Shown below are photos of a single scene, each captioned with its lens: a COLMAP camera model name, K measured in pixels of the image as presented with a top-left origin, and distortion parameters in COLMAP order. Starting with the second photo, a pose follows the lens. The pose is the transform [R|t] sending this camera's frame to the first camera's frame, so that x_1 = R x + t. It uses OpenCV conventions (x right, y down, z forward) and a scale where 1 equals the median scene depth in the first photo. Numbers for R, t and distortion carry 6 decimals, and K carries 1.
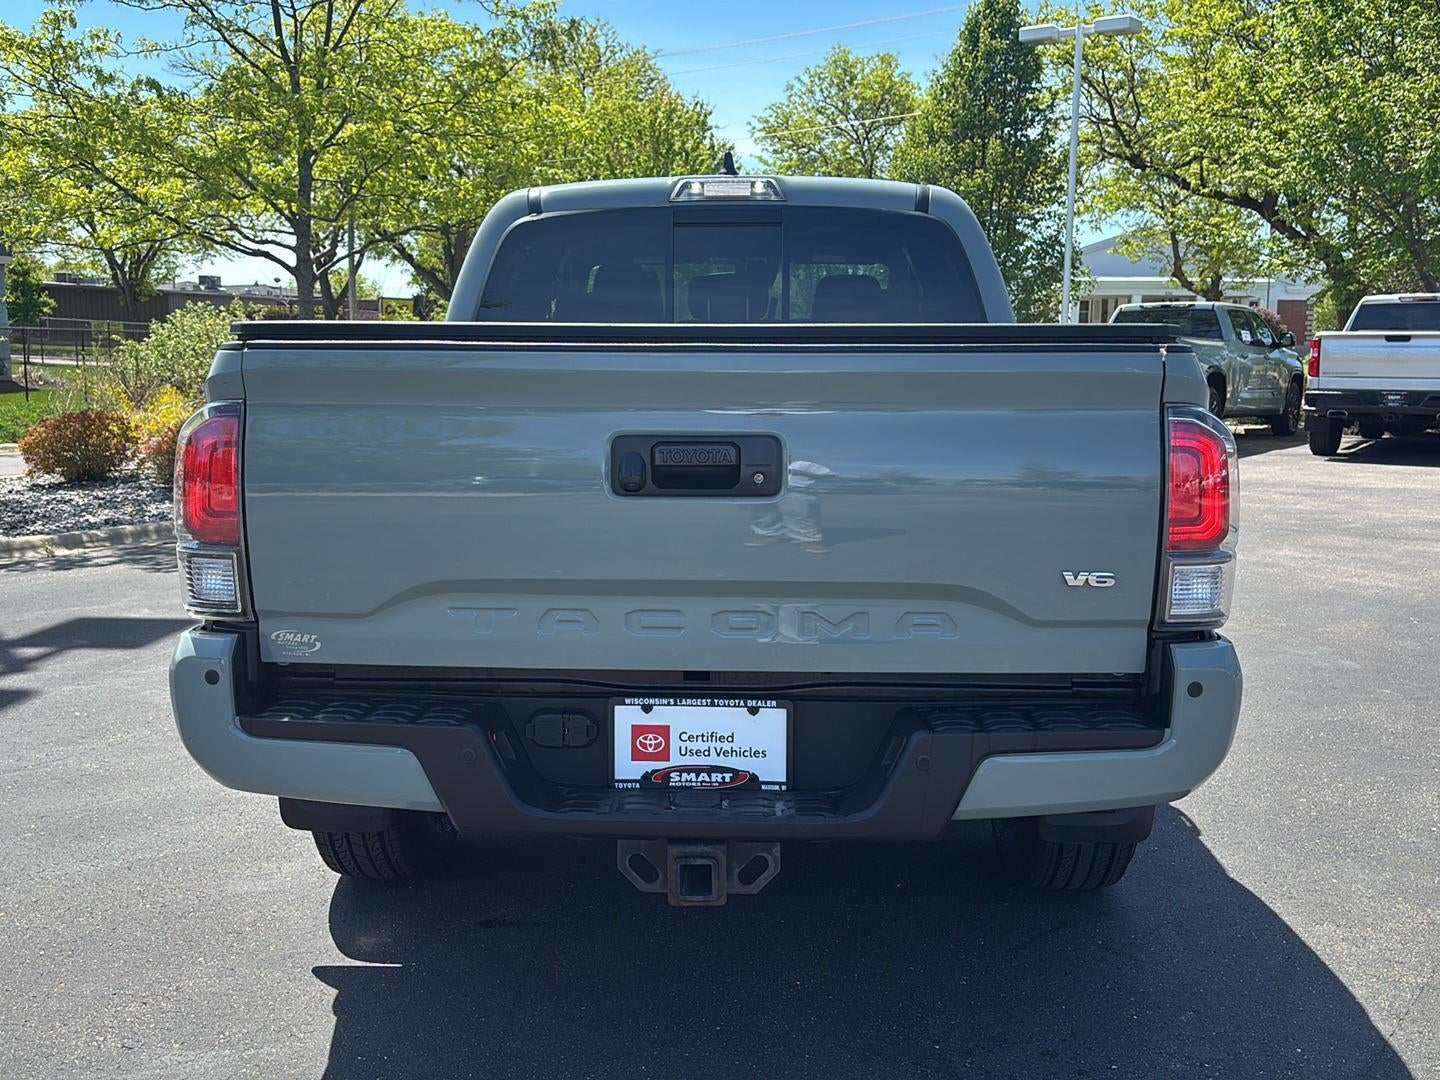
lens RADIAL K [[1402.9, 0, 720.0], [0, 1402.9, 540.0], [0, 0, 1]] dist [0.013040, 0.022492]
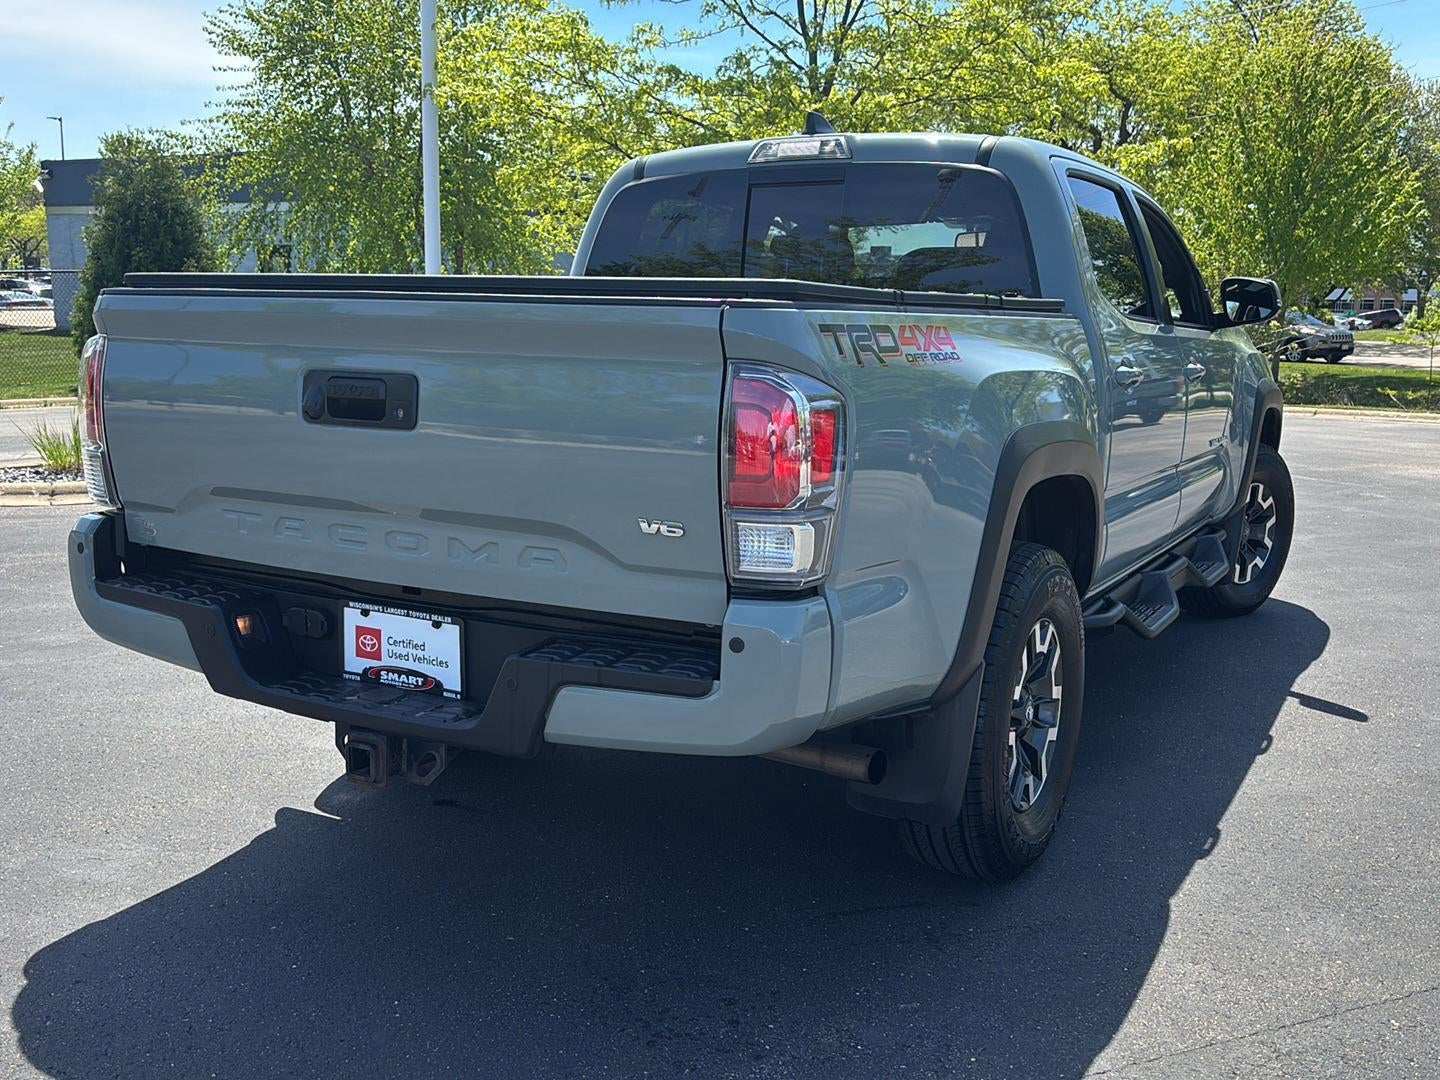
lens RADIAL K [[1402.9, 0, 720.0], [0, 1402.9, 540.0], [0, 0, 1]] dist [0.013040, 0.022492]
pose [[0.891506, 0.085289, -0.444909, 0.137204], [-0.074986, 0.996352, 0.040744, -0.001434], [0.446761, -0.002961, 0.894649, 0.019749]]
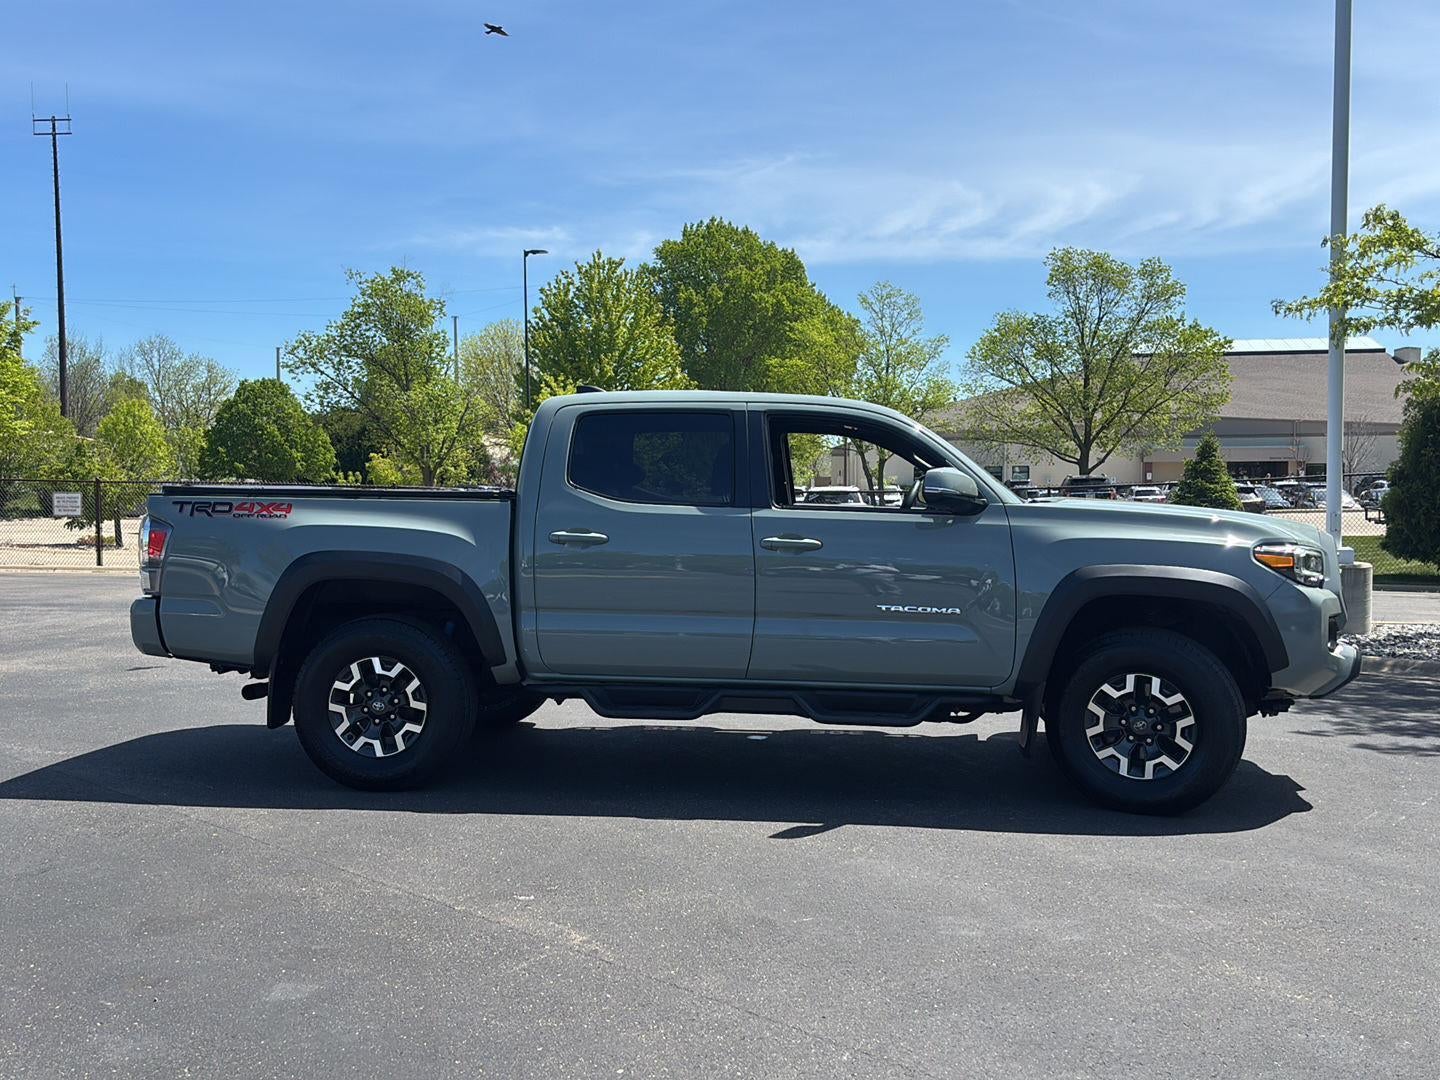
lens RADIAL K [[1410.5, 0, 718.6], [0, 1410.5, 519.1], [0, 0, 1]] dist [0.152449, -0.386794]
pose [[-0.068215, 0.019955, -0.997471, 0.565982], [-0.141632, 0.989480, 0.029481, -0.060048], [0.987566, 0.143285, -0.064671, 0.420916]]
